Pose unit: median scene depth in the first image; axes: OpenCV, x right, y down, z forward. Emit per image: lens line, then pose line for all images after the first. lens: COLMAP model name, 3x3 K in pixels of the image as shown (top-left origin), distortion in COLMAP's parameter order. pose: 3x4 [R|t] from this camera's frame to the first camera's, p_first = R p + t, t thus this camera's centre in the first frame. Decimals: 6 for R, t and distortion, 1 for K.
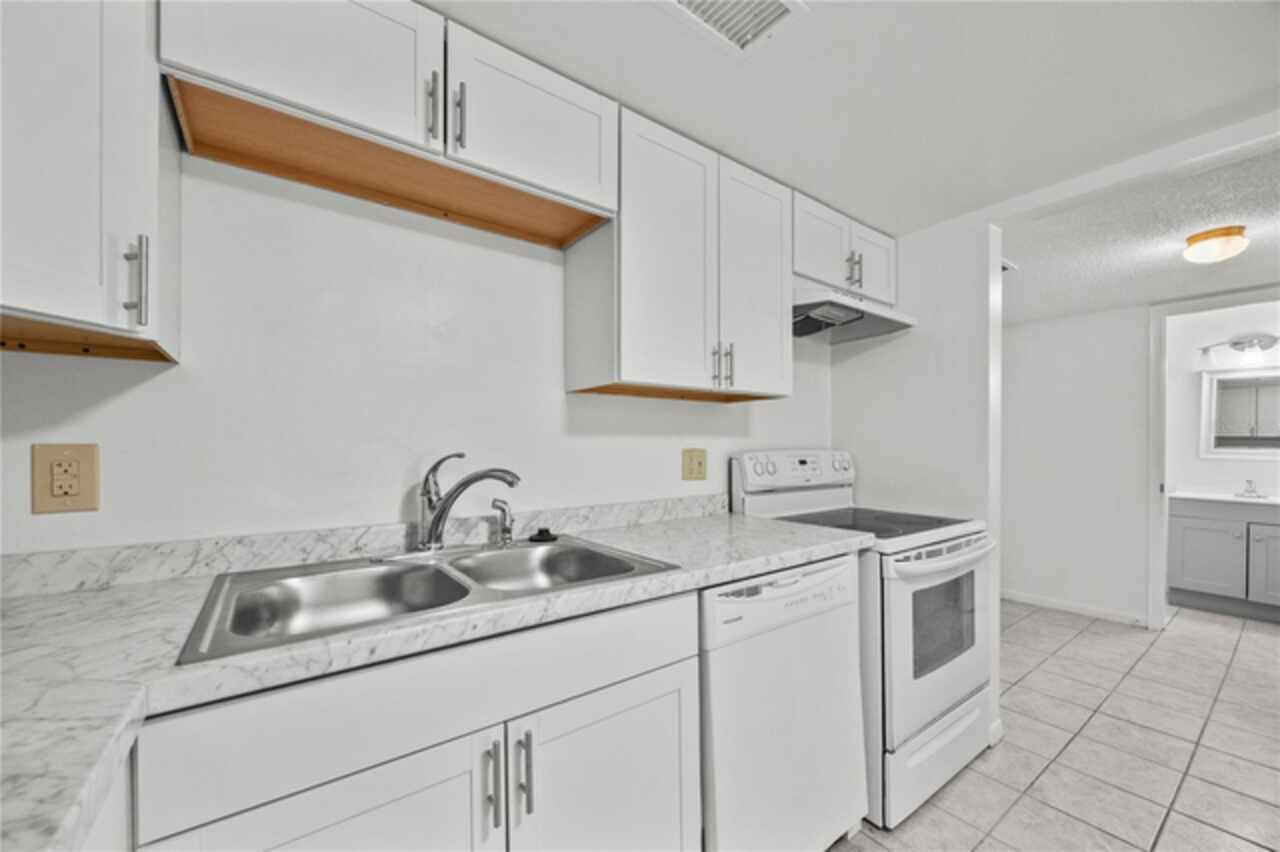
lens RADIAL K [[498.4, 0, 640.0], [0, 498.4, 426.0], [0, 0, 1]] dist [-0.047028, -0.000014]
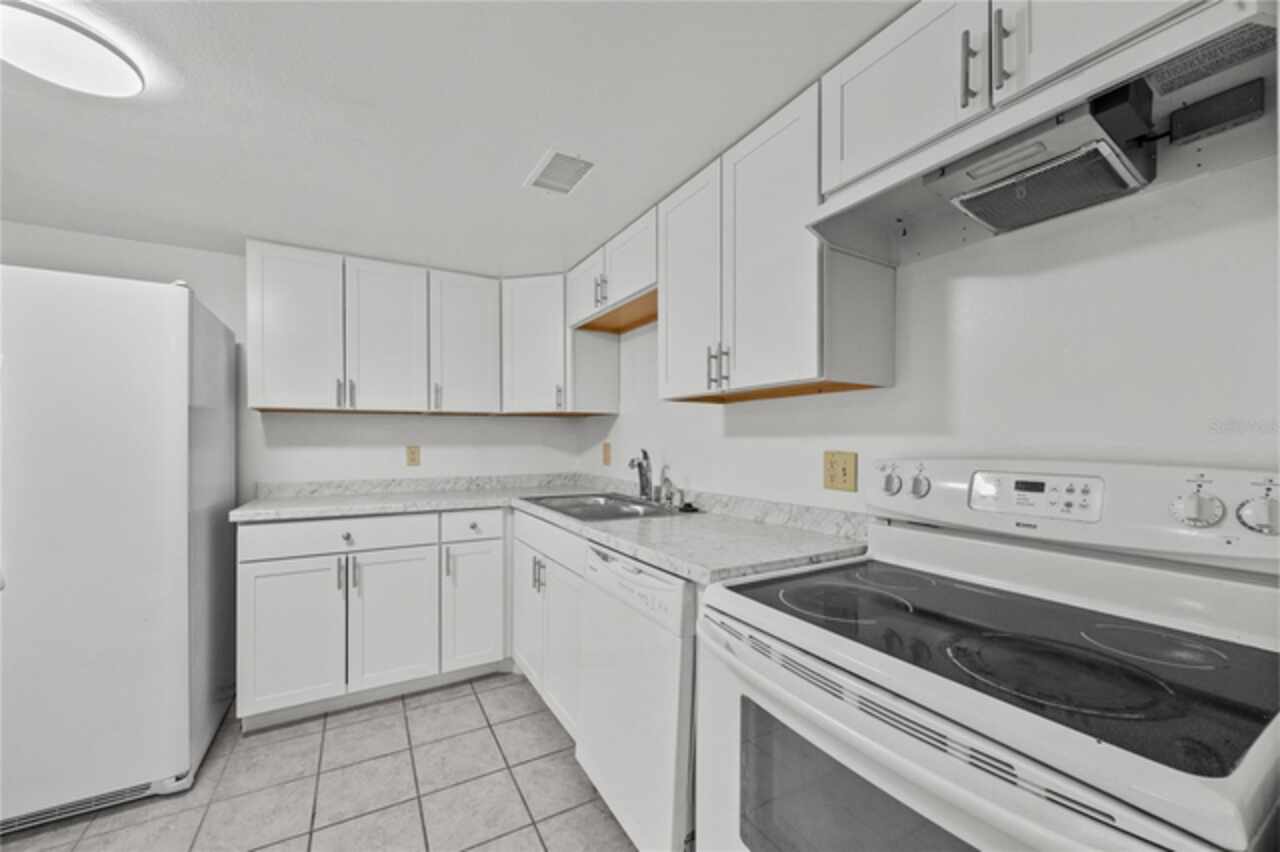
lens RADIAL K [[512.9, 0, 640.0], [0, 512.9, 426.0], [0, 0, 1]] dist [0.000618, 0.000000]
pose [[-0.105030, -0.033088, -0.993918, 0.988158], [0.028829, 0.998925, -0.036301, 0.025412], [0.994051, -0.032466, -0.103963, 0.779850]]
